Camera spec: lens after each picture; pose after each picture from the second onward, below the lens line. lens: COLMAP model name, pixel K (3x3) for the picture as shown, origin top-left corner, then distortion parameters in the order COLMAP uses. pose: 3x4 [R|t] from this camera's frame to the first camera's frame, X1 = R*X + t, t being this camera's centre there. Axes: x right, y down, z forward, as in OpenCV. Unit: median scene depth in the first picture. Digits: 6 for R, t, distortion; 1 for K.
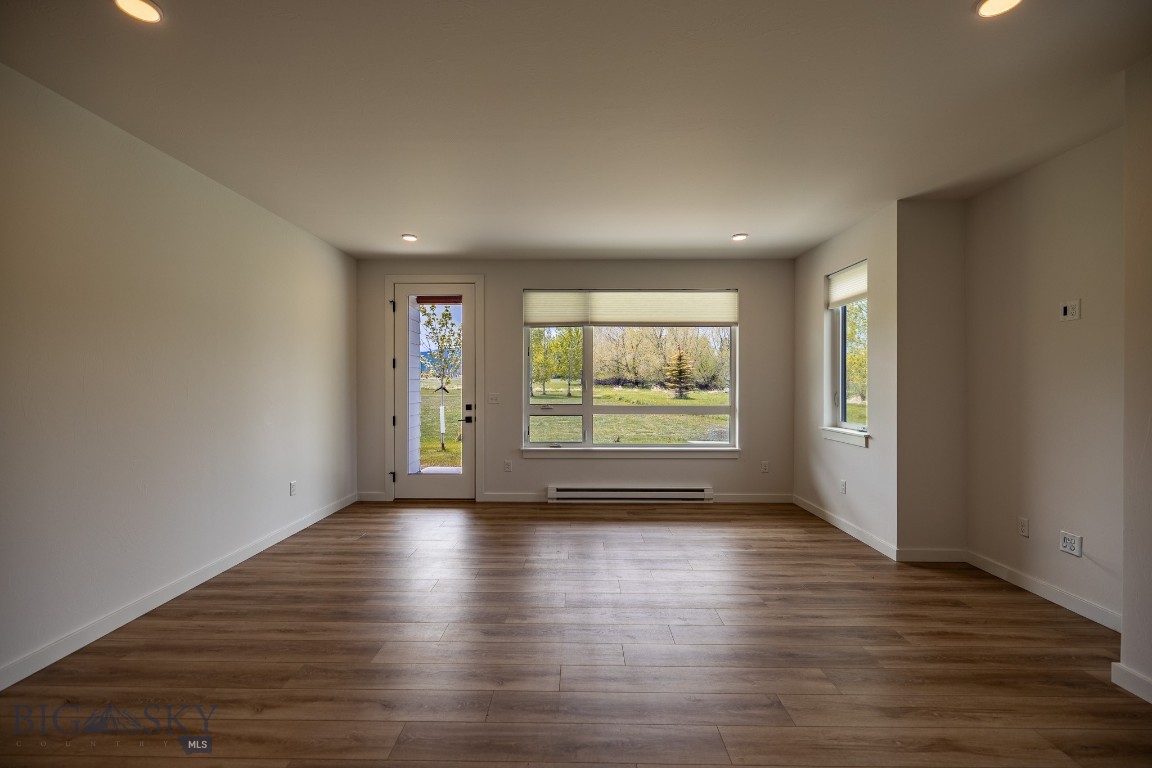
lens RADIAL K [[487.5, 0, 573.9], [0, 487.5, 387.5], [0, 0, 1]] dist [-0.001149, -0.000222]
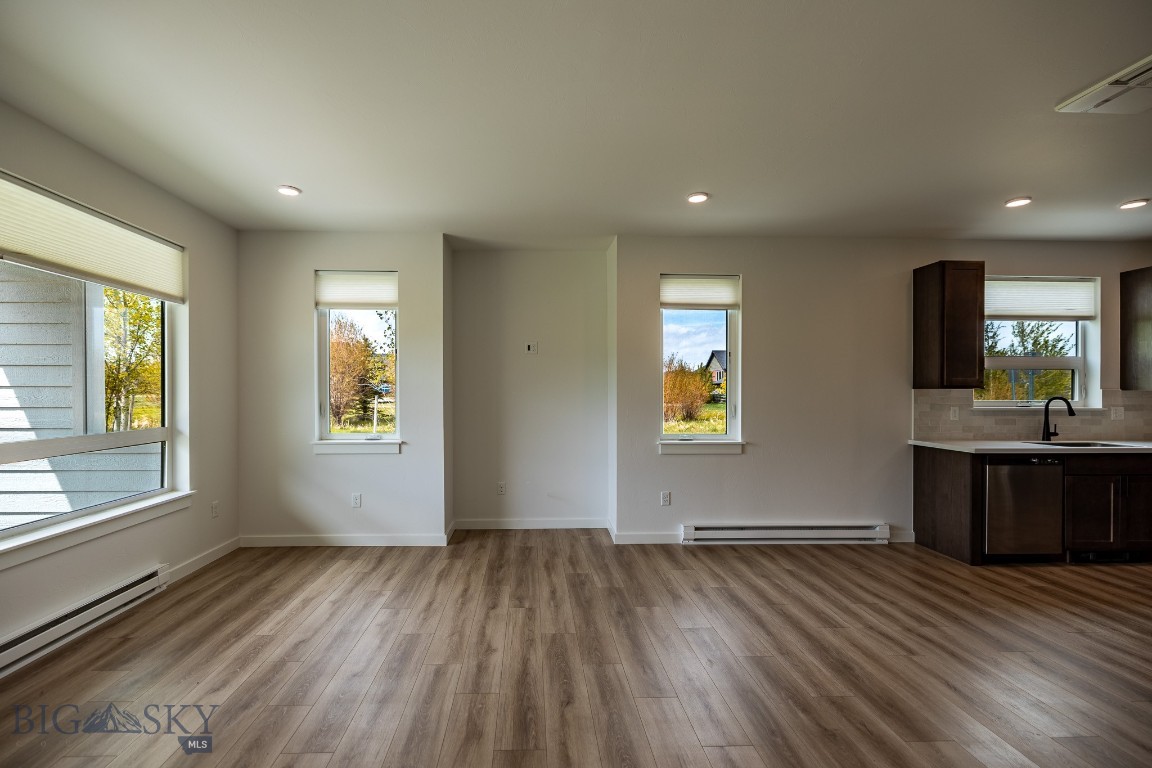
lens RADIAL K [[490.8, 0, 547.3], [0, 490.8, 394.2], [0, 0, 1]] dist [-0.000439, -0.000120]
pose [[-0.041801, -0.002114, 0.999124, -0.376103], [0.009834, 0.999948, 0.002527, -0.002793], [-0.999078, 0.009931, -0.041778, 0.594238]]
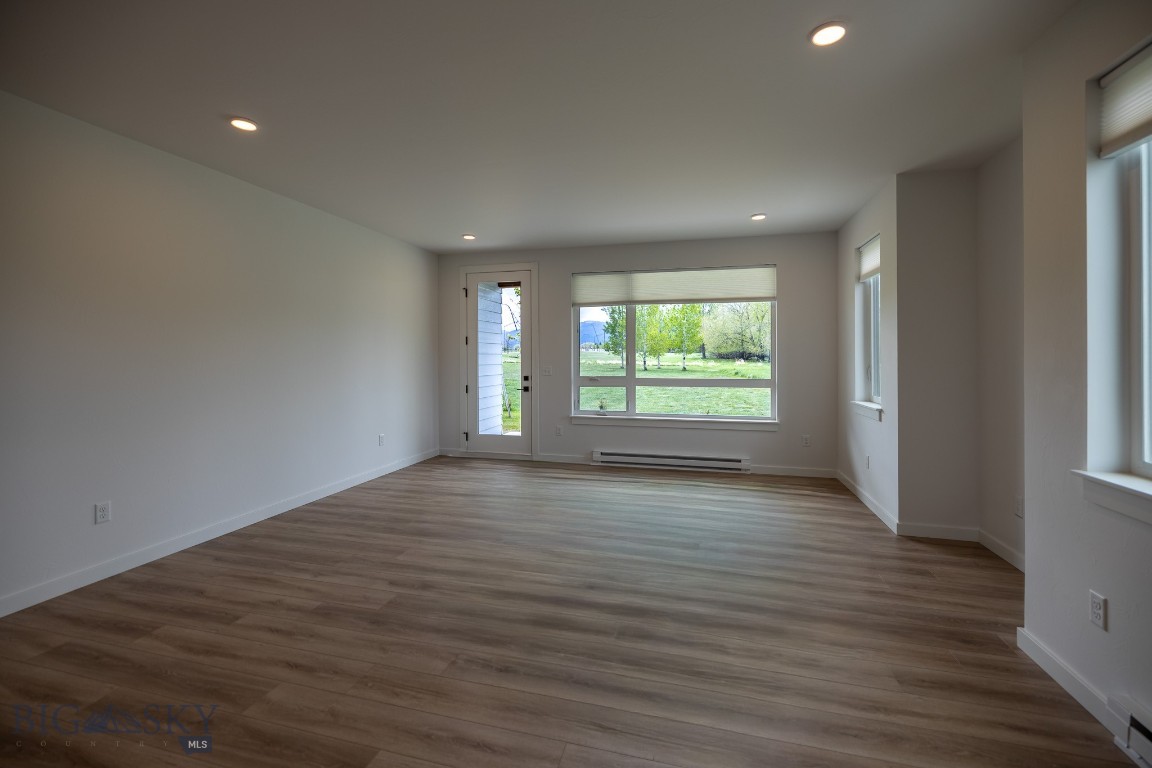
lens RADIAL K [[494.4, 0, 571.3], [0, 494.4, 356.8], [0, 0, 1]] dist [-0.001472, -0.000153]
pose [[0.967683, -0.001658, -0.252163, 0.200003], [-0.000760, 0.999955, -0.009490, 0.001380], [0.252167, 0.009374, 0.967638, -0.112071]]
